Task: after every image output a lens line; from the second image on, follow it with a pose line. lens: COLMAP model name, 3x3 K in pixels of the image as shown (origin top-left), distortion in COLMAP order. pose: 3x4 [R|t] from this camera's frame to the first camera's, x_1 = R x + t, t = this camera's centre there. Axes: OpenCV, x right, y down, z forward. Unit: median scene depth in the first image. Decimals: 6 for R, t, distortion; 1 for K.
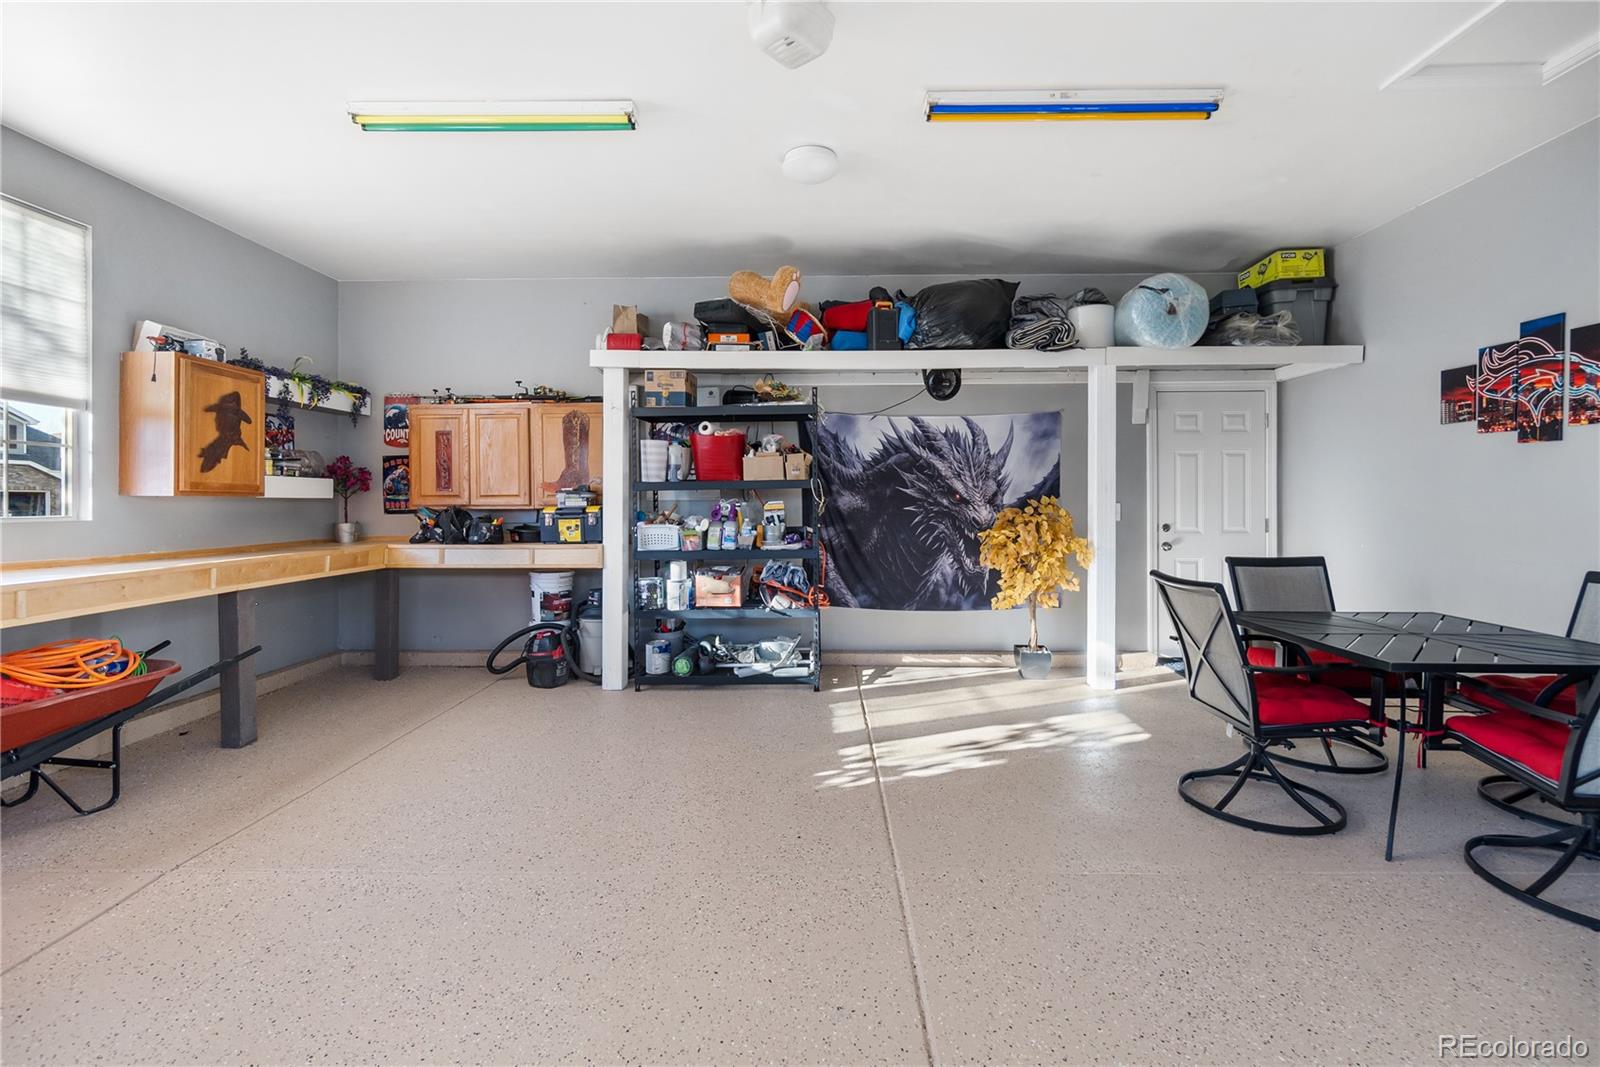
lens RADIAL K [[704.5, 0, 811.4], [0, 704.5, 509.0], [0, 0, 1]] dist [-0.008456, 0.002078]
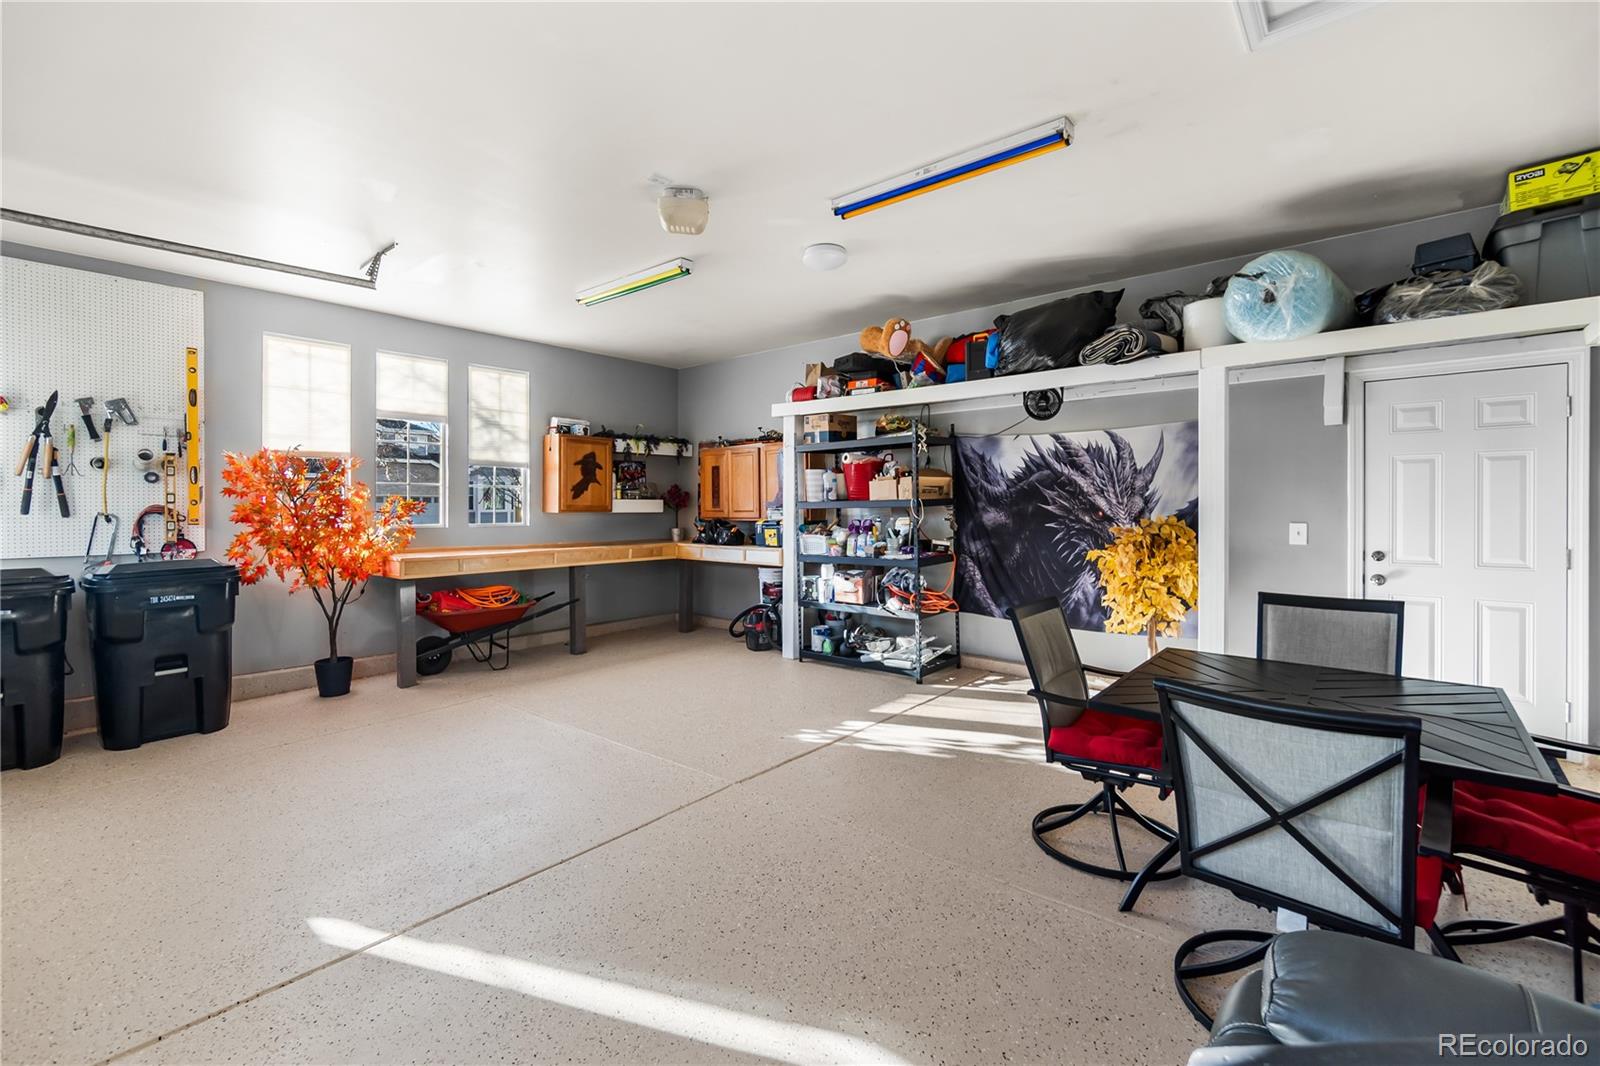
lens RADIAL K [[704.5, 0, 795.0], [0, 704.5, 518.1], [0, 0, 1]] dist [-0.008456, 0.002078]
pose [[0.766491, 0.011676, -0.642149, 0.580181], [-0.006254, 0.999923, 0.010716, -0.022254], [0.642225, -0.004197, 0.766505, -0.009480]]
